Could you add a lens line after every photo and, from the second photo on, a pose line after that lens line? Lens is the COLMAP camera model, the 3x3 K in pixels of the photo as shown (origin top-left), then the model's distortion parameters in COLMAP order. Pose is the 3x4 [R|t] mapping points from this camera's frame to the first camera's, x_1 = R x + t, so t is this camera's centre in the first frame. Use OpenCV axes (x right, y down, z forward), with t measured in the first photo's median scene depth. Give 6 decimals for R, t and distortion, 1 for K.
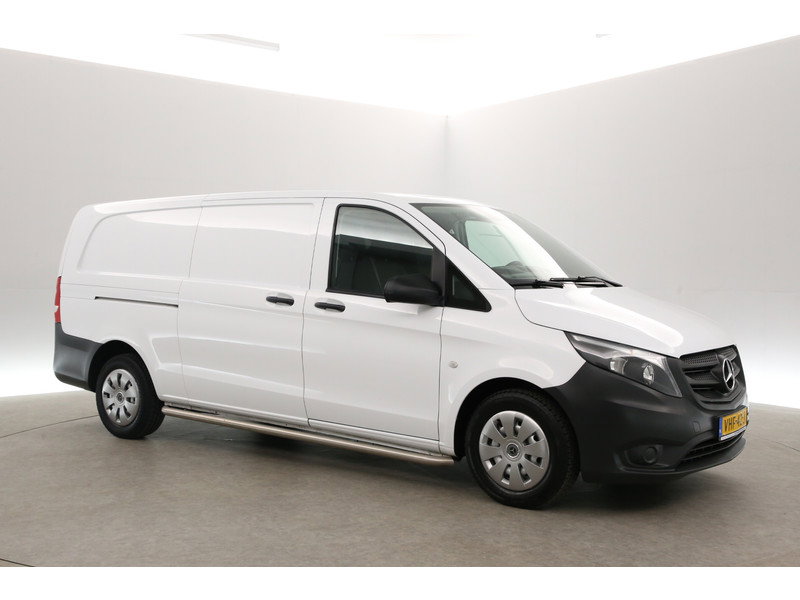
lens RADIAL K [[921.2, 0, 402.4], [0, 921.2, 300.3], [0, 0, 1]] dist [-0.026877, 0.000000]
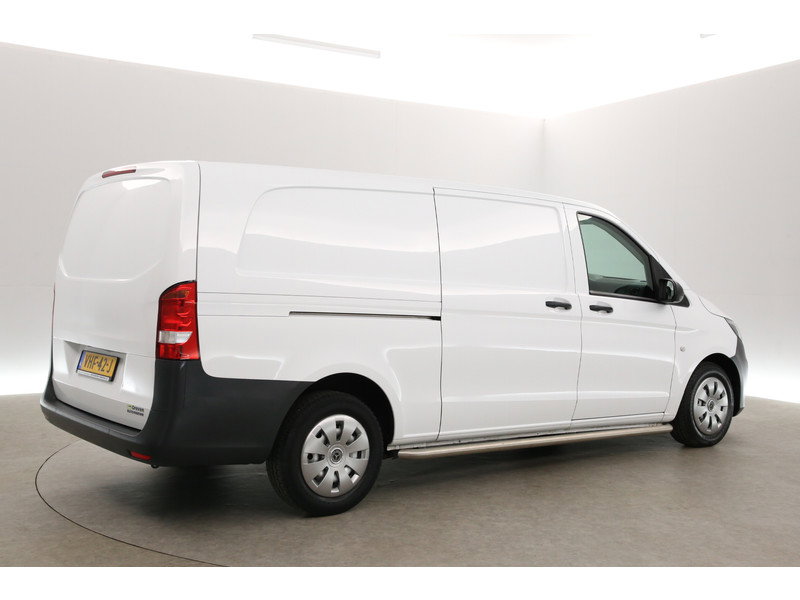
lens RADIAL K [[921.2, 0, 401.7], [0, 921.2, 302.3], [0, 0, 1]] dist [-0.026877, 0.000000]
pose [[0.279843, -0.017099, 0.959894, -1.117014], [0.030151, 0.999505, 0.009015, -0.016357], [-0.959572, 0.026419, 0.280220, 0.886705]]
